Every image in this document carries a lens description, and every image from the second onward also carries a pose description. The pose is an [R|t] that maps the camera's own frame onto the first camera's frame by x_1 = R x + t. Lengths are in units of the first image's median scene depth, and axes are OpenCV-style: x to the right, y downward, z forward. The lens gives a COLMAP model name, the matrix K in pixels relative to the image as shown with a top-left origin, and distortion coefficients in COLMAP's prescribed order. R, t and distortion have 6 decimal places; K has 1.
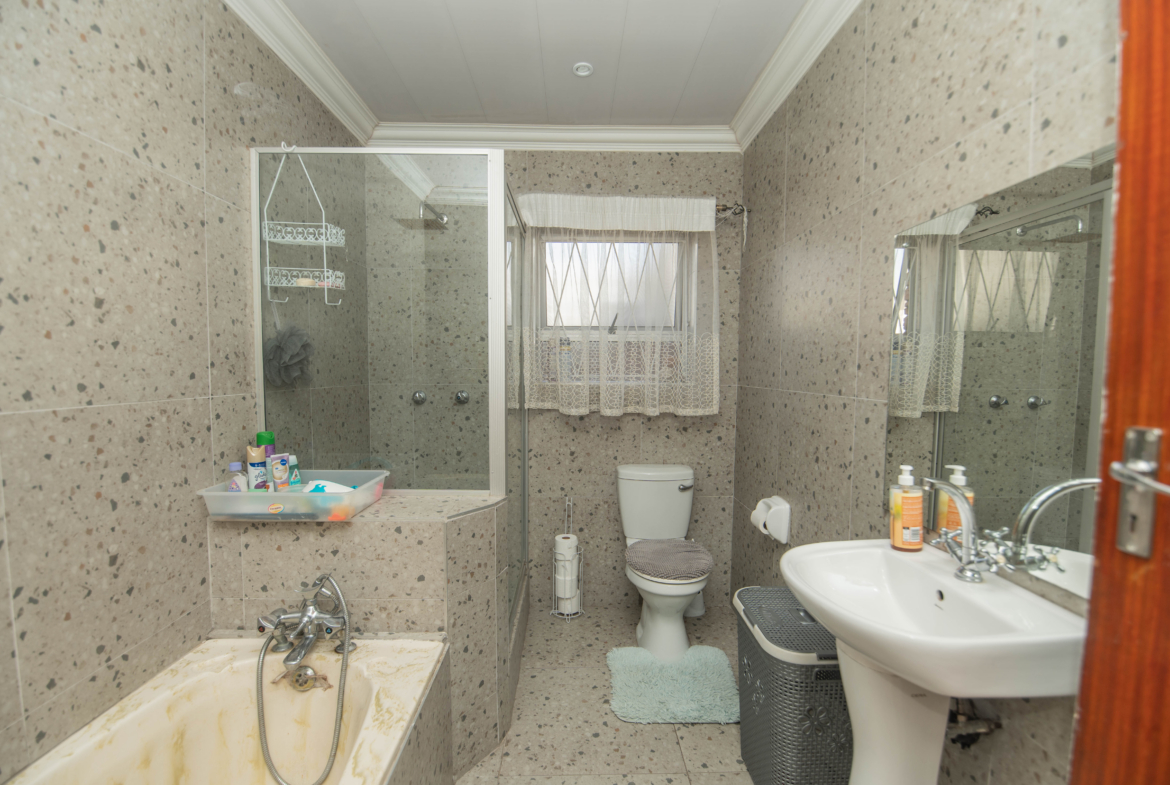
lens RADIAL K [[521.2, 0, 586.0], [0, 521.2, 398.0], [0, 0, 1]] dist [-0.013361, -0.007722]
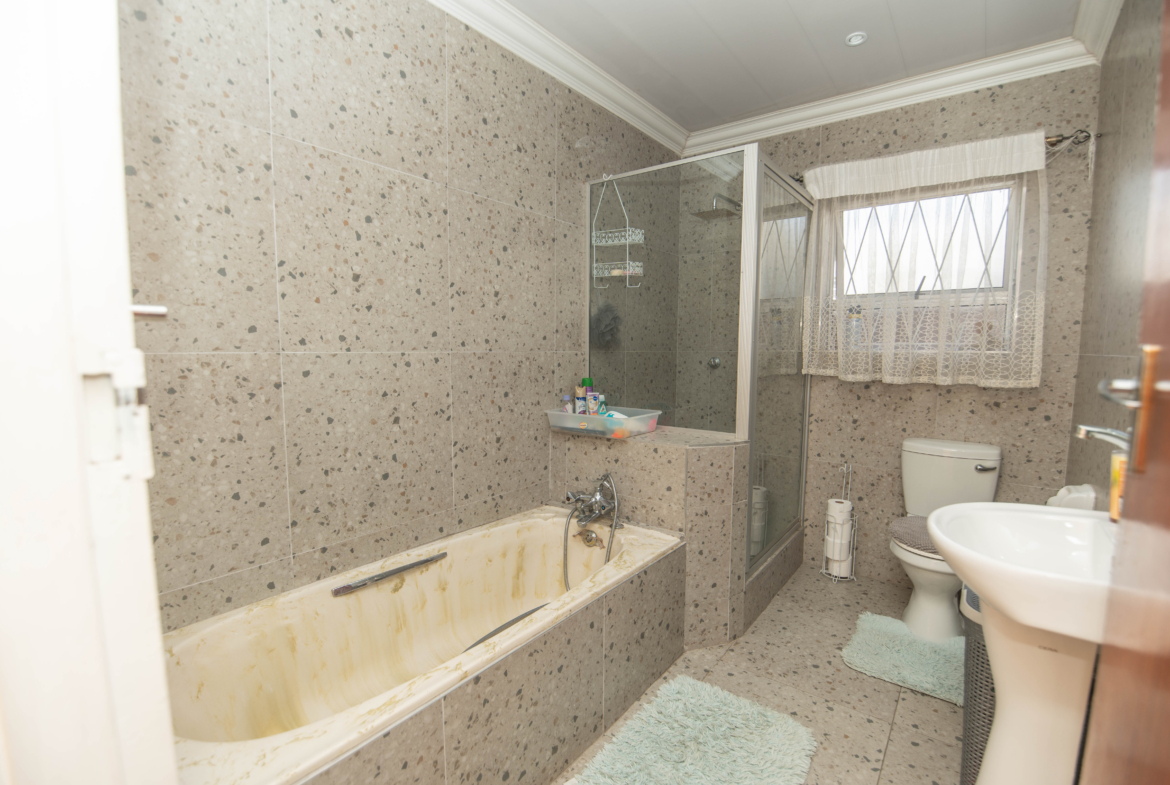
lens RADIAL K [[521.2, 0, 590.4], [0, 521.2, 393.6], [0, 0, 1]] dist [-0.013361, -0.007722]
pose [[0.785824, 0.052348, -0.616230, 0.250591], [-0.036182, 0.998596, 0.038689, 0.044749], [0.617390, -0.008106, 0.786615, -0.128645]]
